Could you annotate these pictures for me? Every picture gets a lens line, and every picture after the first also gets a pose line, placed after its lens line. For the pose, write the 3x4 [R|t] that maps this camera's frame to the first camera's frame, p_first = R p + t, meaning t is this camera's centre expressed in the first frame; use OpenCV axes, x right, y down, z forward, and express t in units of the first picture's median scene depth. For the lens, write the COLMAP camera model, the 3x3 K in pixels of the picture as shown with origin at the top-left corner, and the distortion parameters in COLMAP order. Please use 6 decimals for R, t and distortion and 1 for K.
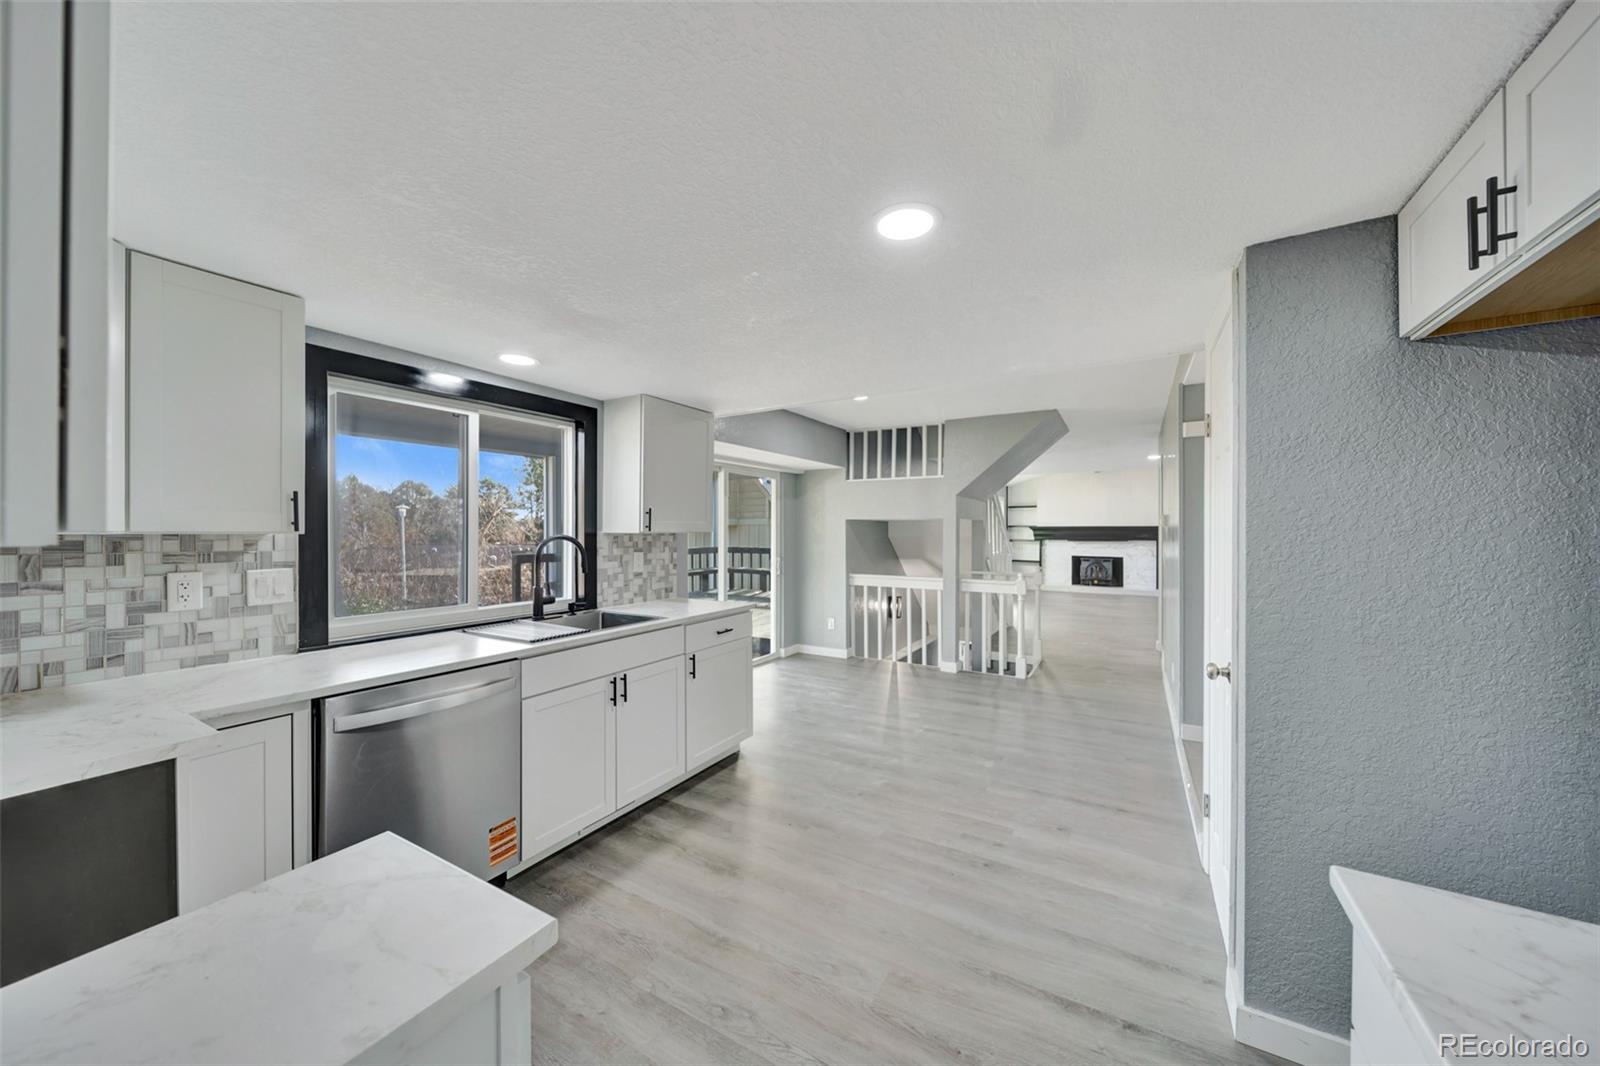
lens RADIAL K [[557.4, 0, 800.0], [0, 557.4, 533.0], [0, 0, 1]] dist [-0.000104, 0.000017]
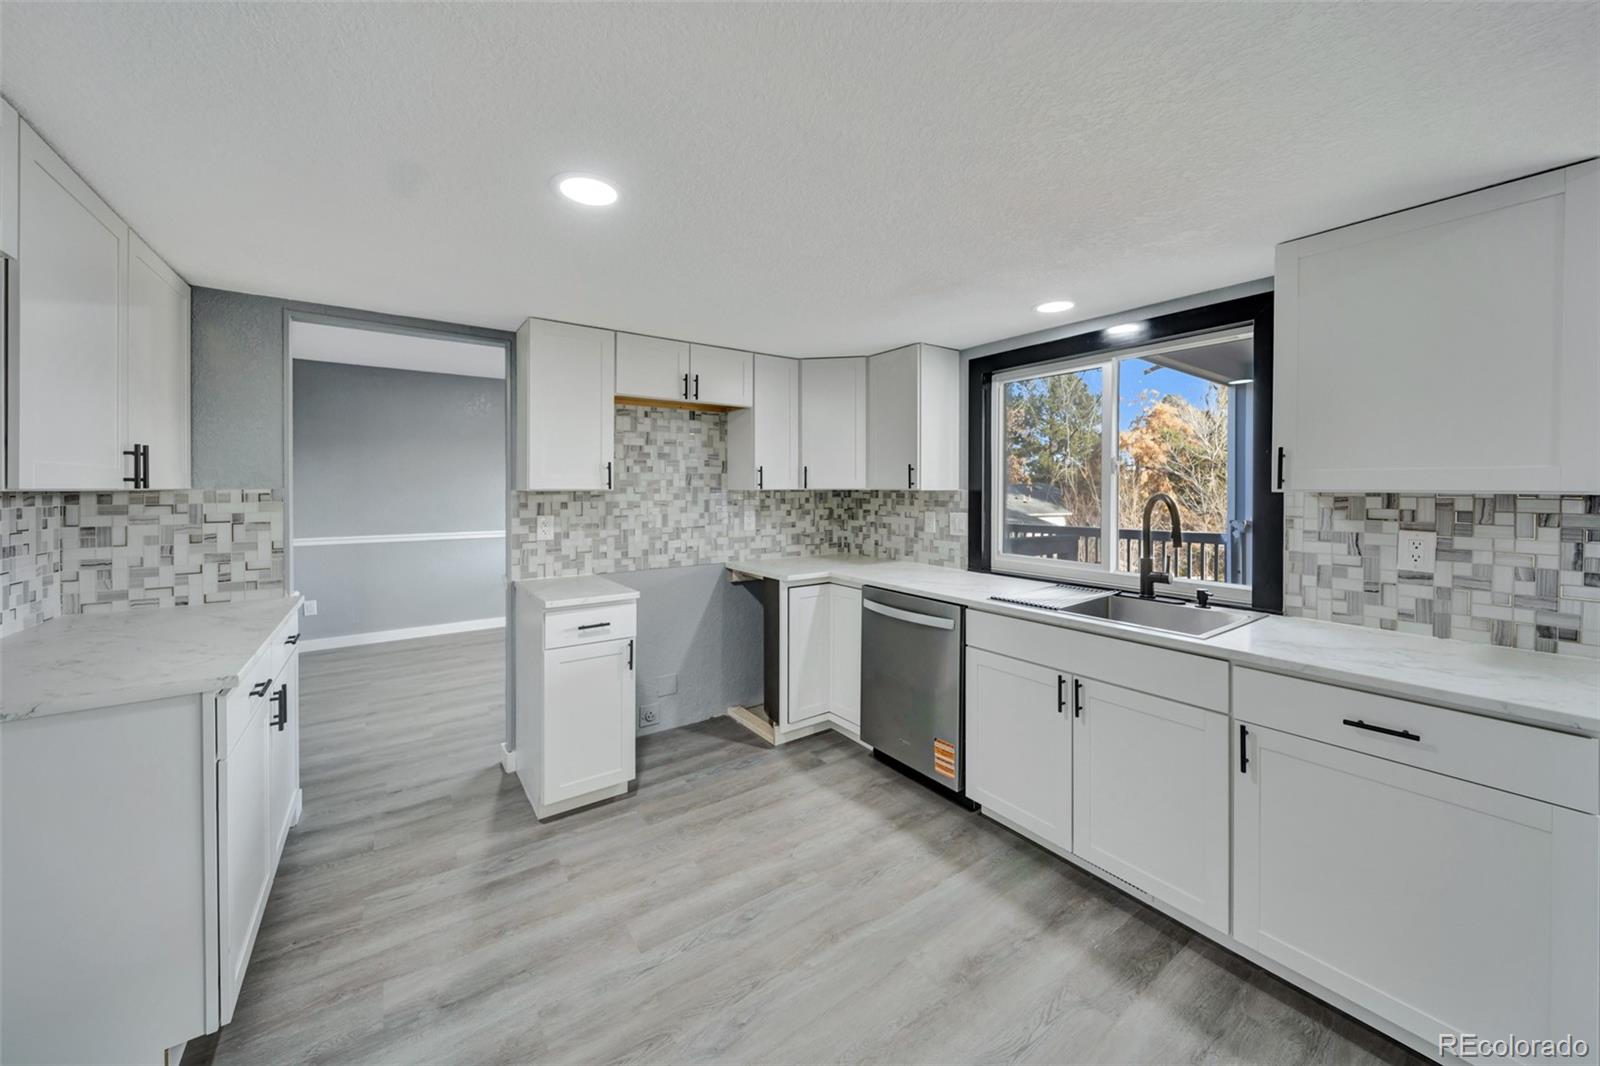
lens RADIAL K [[578.5, 0, 801.0], [0, 578.5, 490.5], [0, 0, 1]] dist [-0.000097, -0.000136]
pose [[-0.409555, 0.004443, -0.912275, 0.520834], [-0.001929, 0.999982, 0.005736, -0.004475], [0.912283, 0.004109, -0.409539, 0.935472]]
